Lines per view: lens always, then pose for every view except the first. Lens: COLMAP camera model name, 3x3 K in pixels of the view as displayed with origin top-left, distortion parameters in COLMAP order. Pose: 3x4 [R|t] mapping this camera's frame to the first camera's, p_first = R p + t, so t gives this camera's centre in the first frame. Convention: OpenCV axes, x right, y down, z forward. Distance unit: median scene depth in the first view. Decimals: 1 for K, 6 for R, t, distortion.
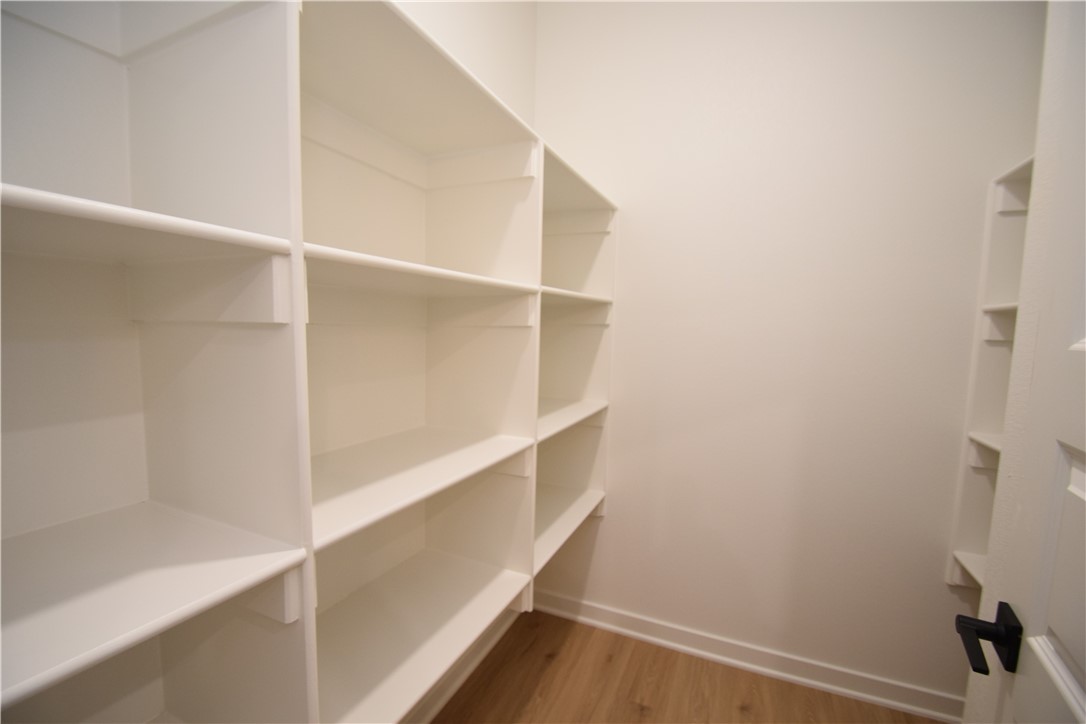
lens RADIAL K [[479.2, 0, 549.3], [0, 479.2, 364.4], [0, 0, 1]] dist [0.002677, -0.009057]
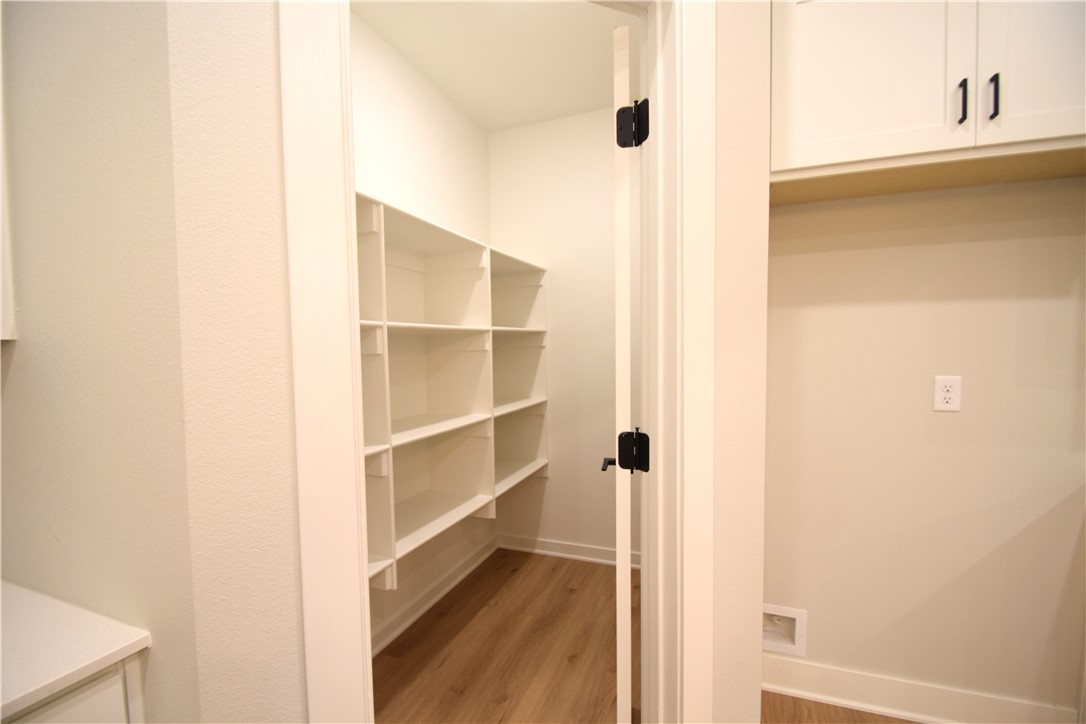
lens RADIAL K [[479.2, 0, 540.0], [0, 479.2, 364.8], [0, 0, 1]] dist [0.002677, -0.009057]
pose [[0.998807, -0.044574, 0.019949, 0.091109], [0.045398, 0.998044, -0.042982, 0.045266], [-0.017994, 0.043836, 0.998877, -0.584047]]
